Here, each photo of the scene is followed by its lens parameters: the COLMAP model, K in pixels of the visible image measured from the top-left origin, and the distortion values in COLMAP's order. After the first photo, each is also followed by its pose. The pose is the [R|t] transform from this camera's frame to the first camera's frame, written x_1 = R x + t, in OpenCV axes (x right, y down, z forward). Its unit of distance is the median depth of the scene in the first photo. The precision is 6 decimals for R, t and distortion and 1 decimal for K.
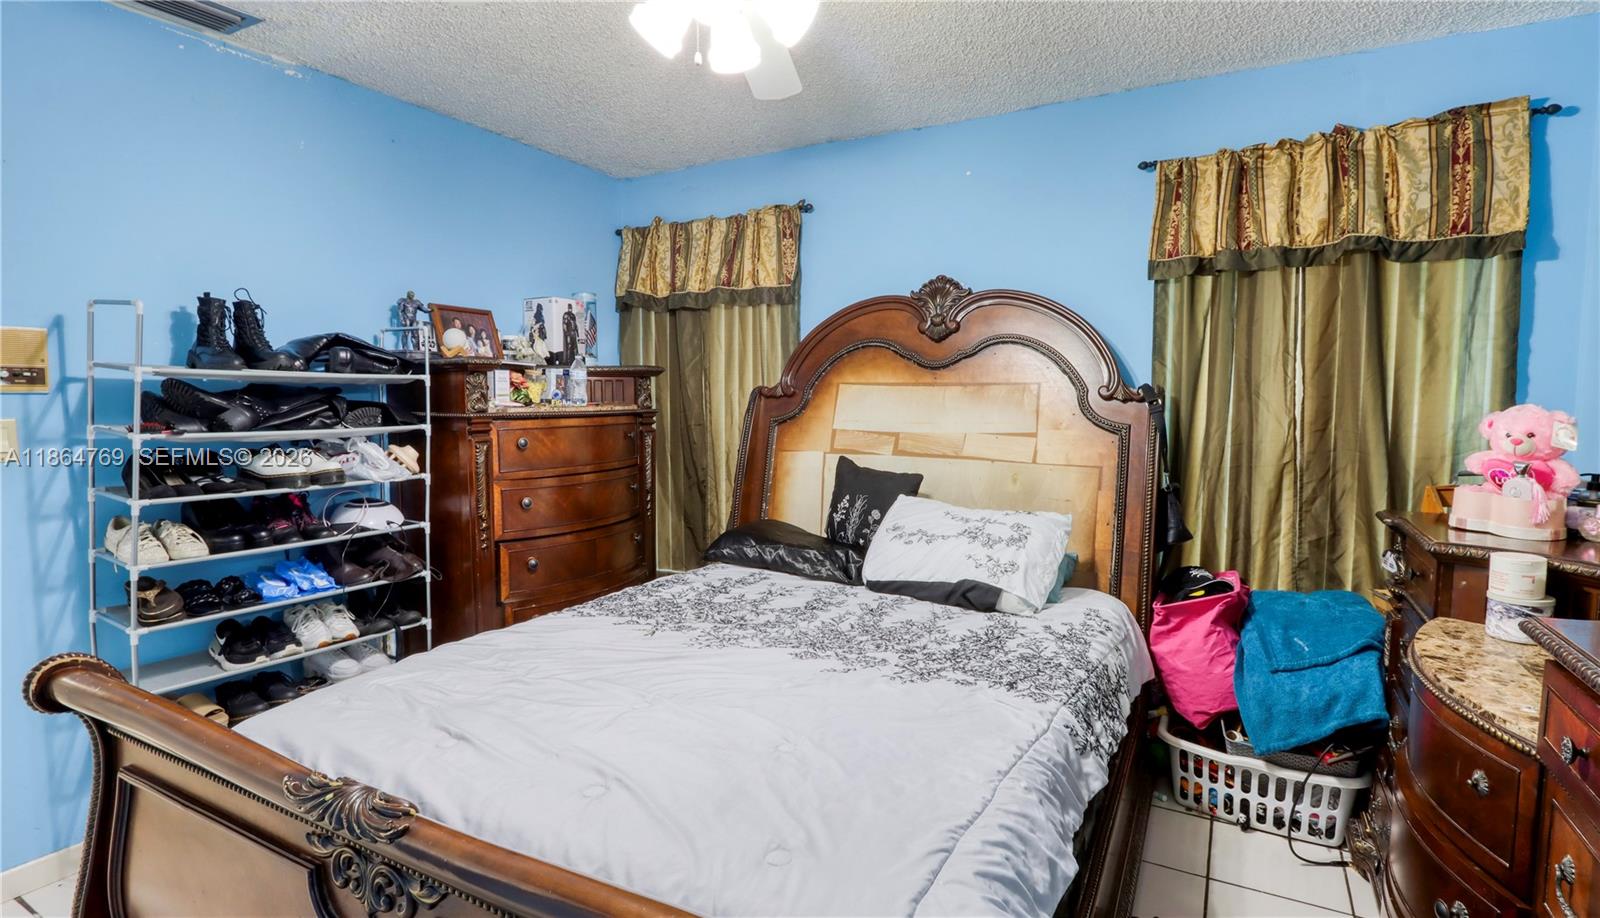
lens RADIAL K [[799.0, 0, 800.0], [0, 799.0, 459.0], [0, 0, 1]] dist [-0.001195, 0.000007]
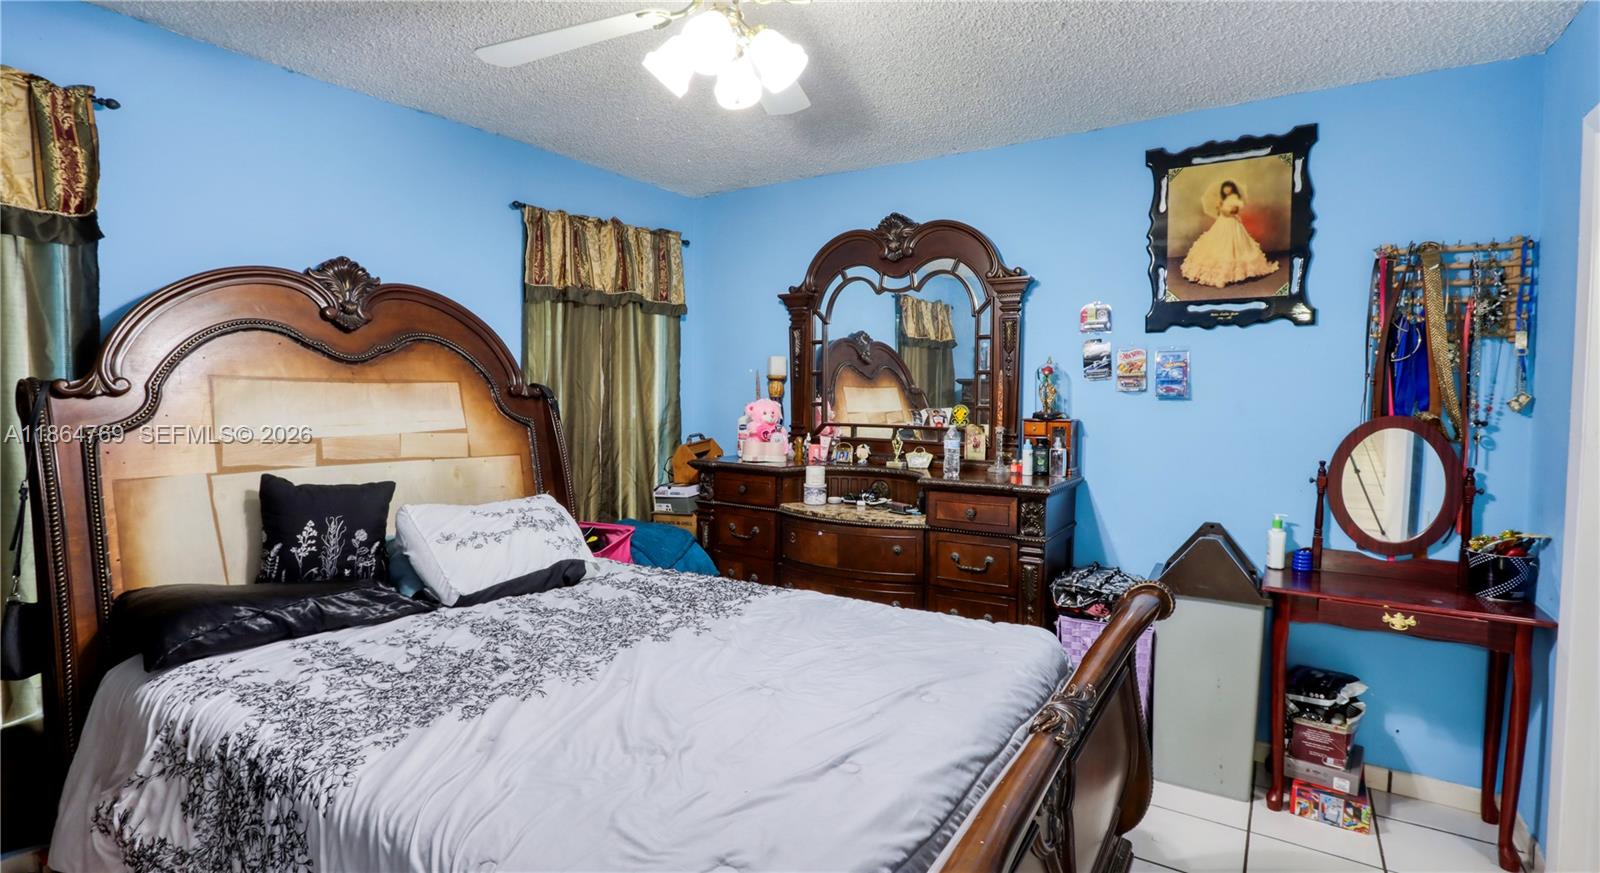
lens RADIAL K [[738.7, 0, 800.0], [0, 738.7, 436.5], [0, 0, 1]] dist [-0.000989, -0.000132]
pose [[0.077825, -0.063019, 0.994973, -0.694282], [0.070673, 0.995838, 0.057546, -0.050624], [-0.994459, 0.065839, 0.081955, 0.513625]]
